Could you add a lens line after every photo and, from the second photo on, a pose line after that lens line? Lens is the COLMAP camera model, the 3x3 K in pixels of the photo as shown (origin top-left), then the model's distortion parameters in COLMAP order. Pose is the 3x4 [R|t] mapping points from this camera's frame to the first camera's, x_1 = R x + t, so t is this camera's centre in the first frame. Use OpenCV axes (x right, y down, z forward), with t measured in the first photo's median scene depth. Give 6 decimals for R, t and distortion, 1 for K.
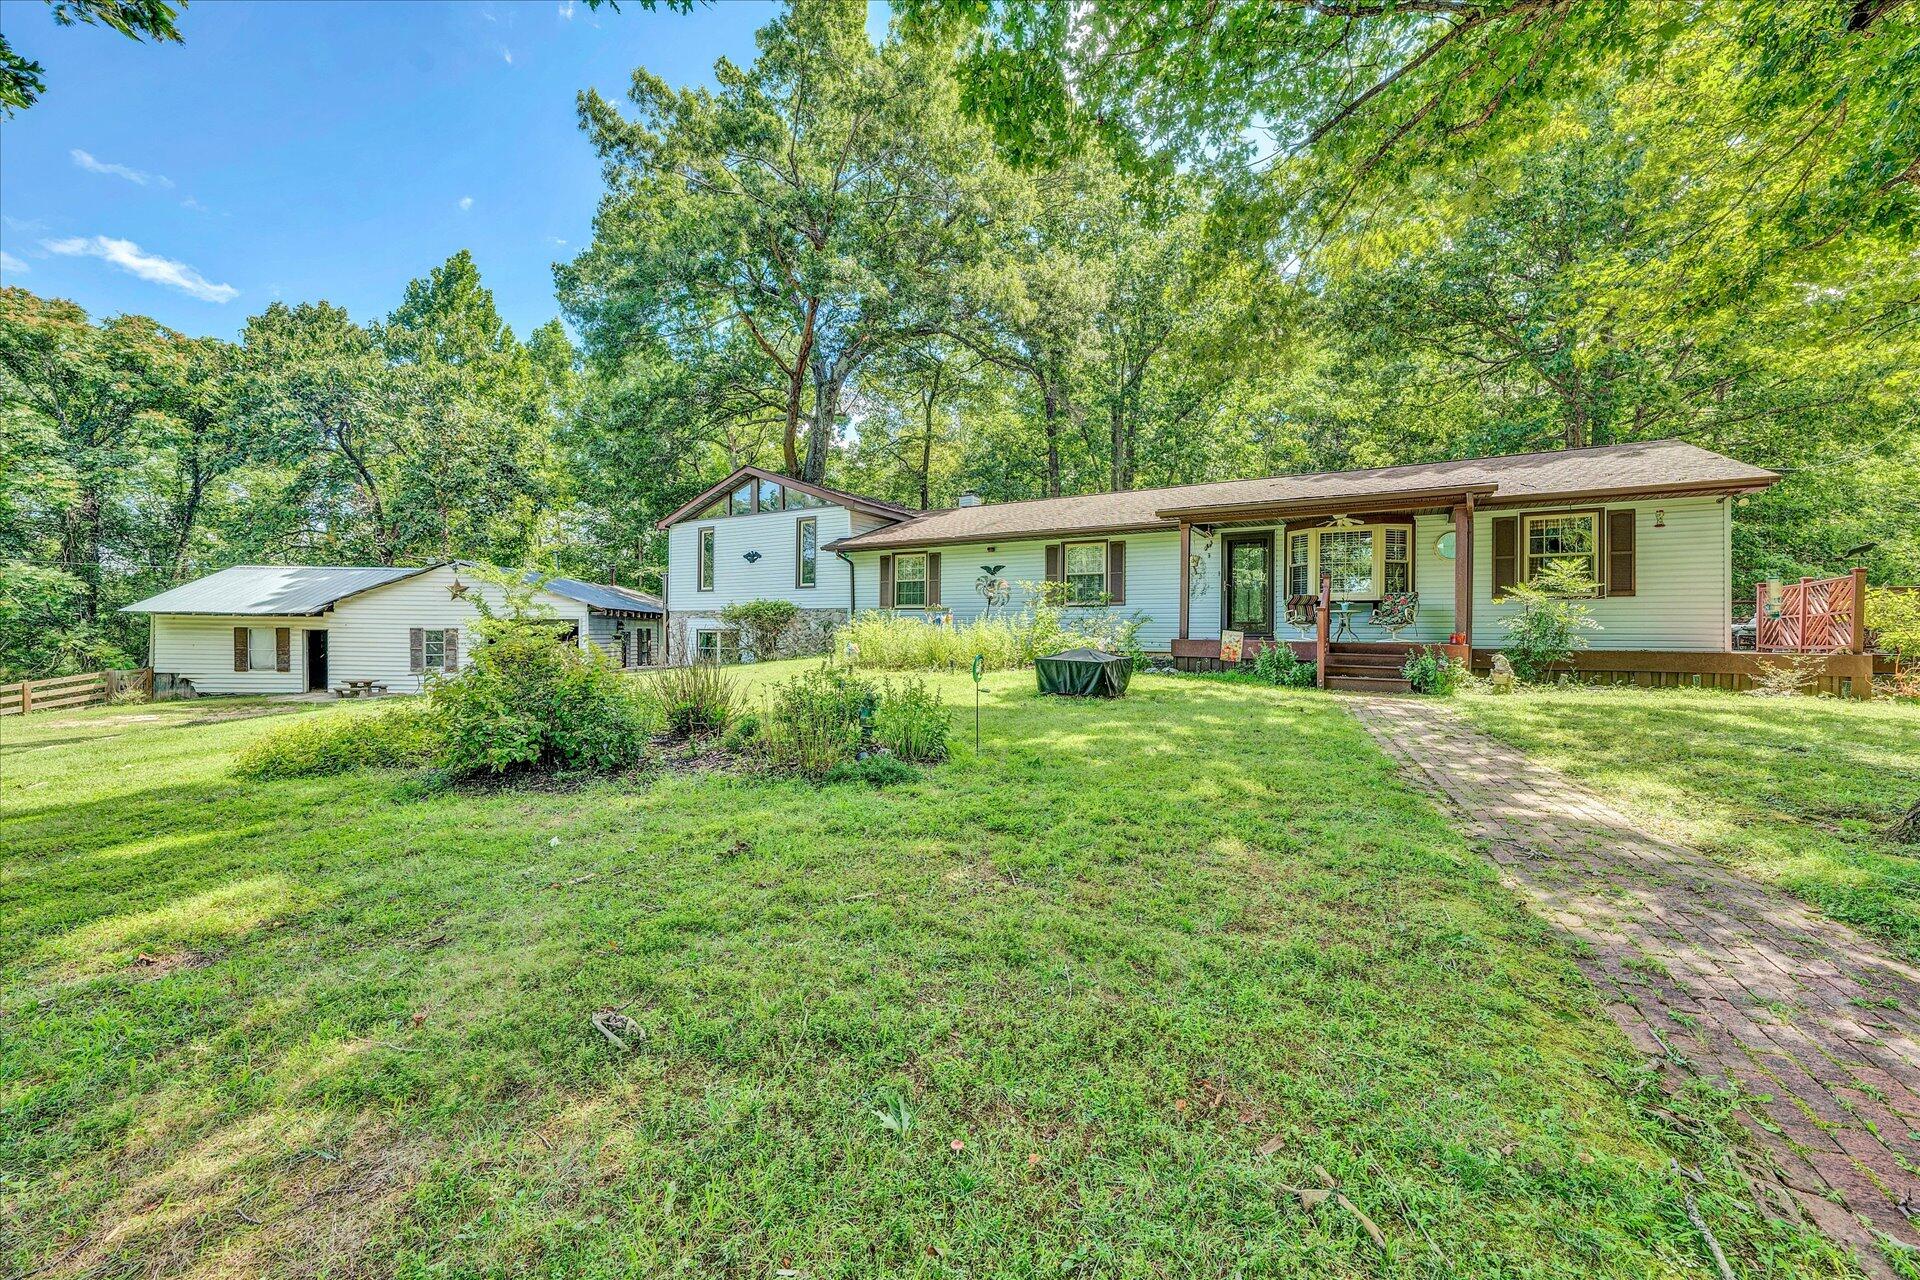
lens RADIAL K [[763.7, 0, 953.9], [0, 763.7, 630.7], [0, 0, 1]] dist [-0.012351, 0.005316]
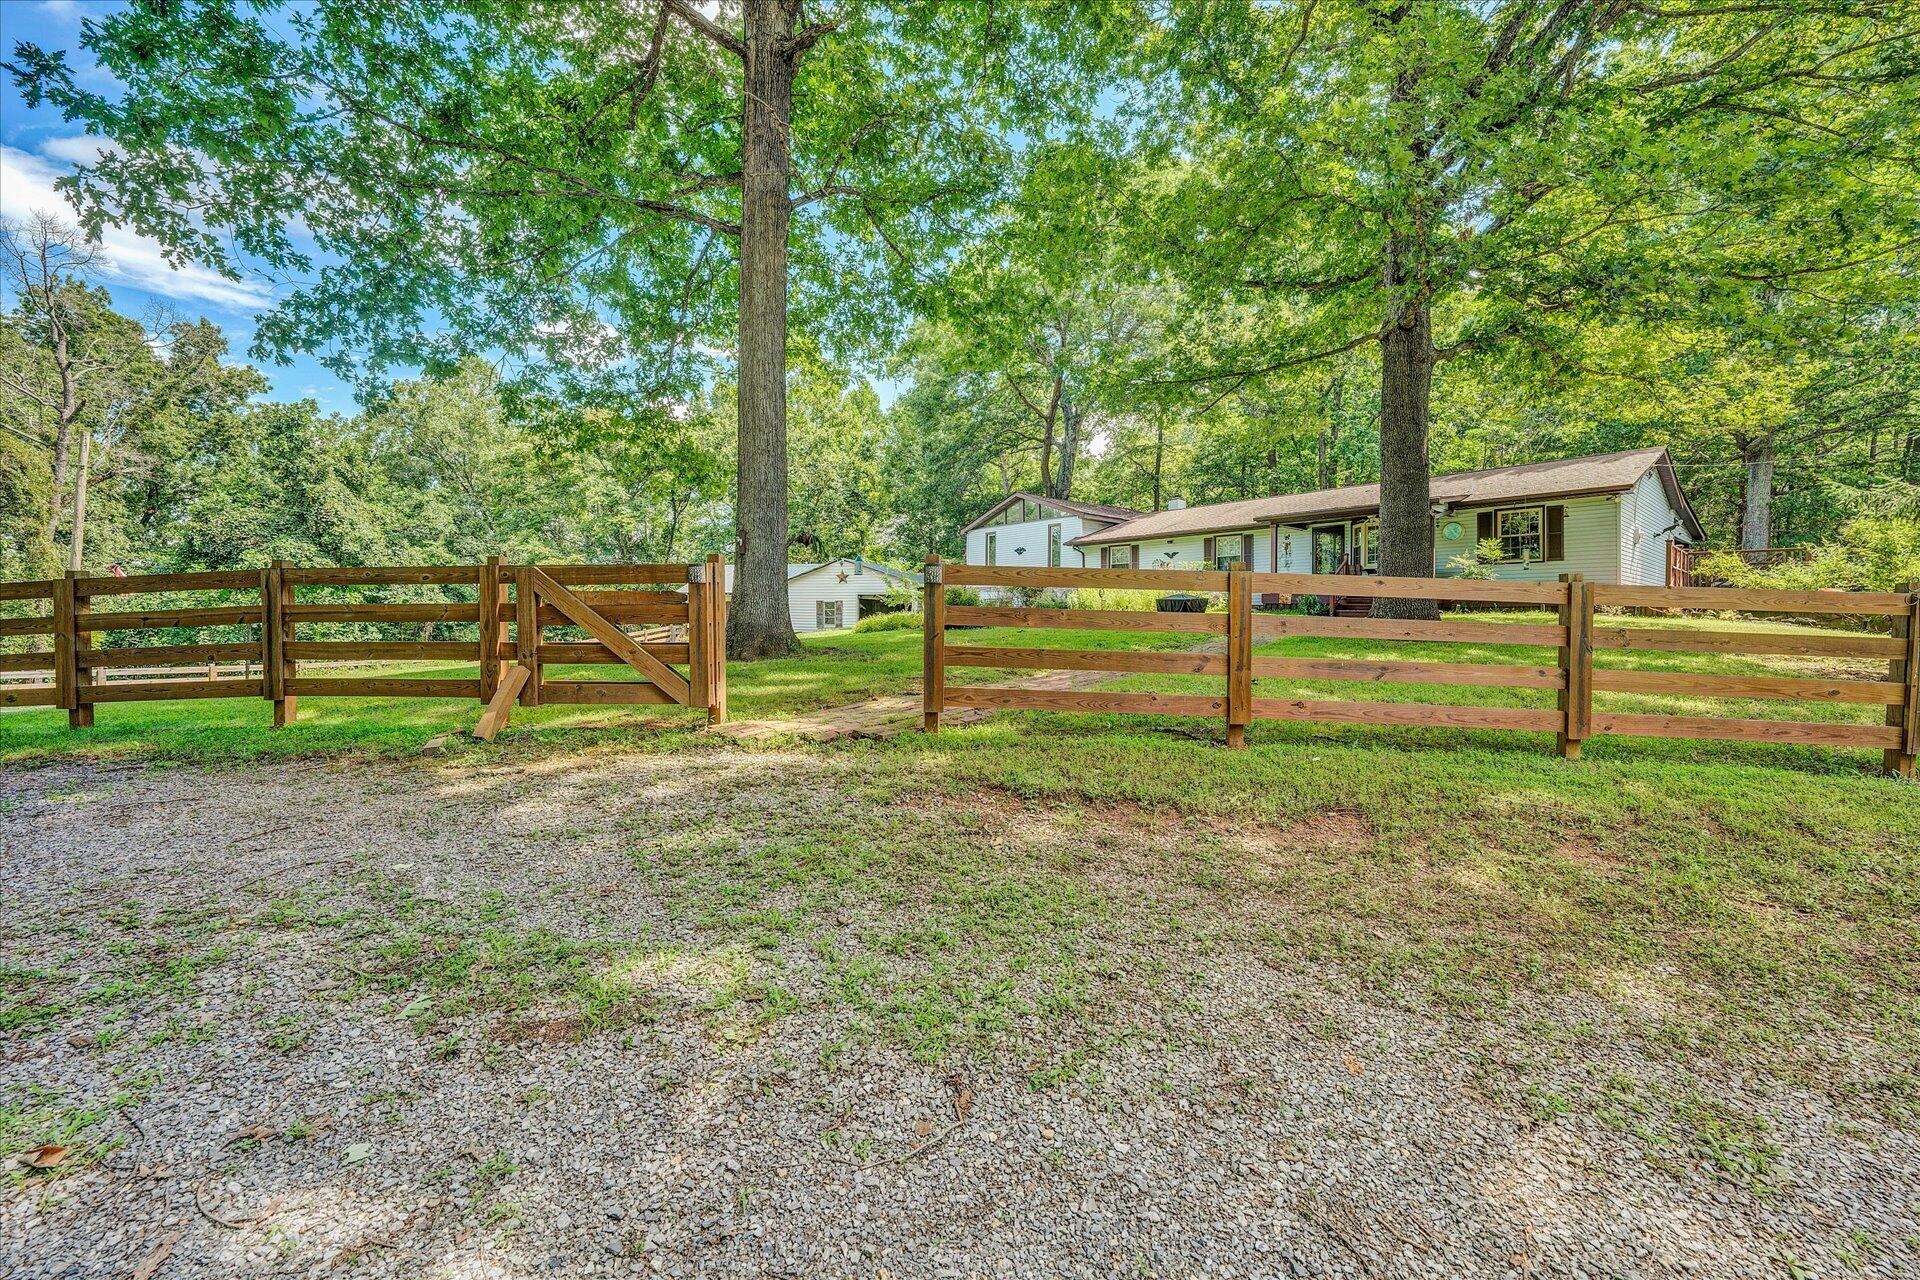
lens RADIAL K [[763.7, 0, 953.9], [0, 763.7, 630.7], [0, 0, 1]] dist [-0.012351, 0.005316]
pose [[0.943421, 0.002814, -0.331584, 0.111890], [0.002379, 0.999881, 0.015253, 0.037415], [0.331588, -0.015179, 0.943302, -0.460919]]
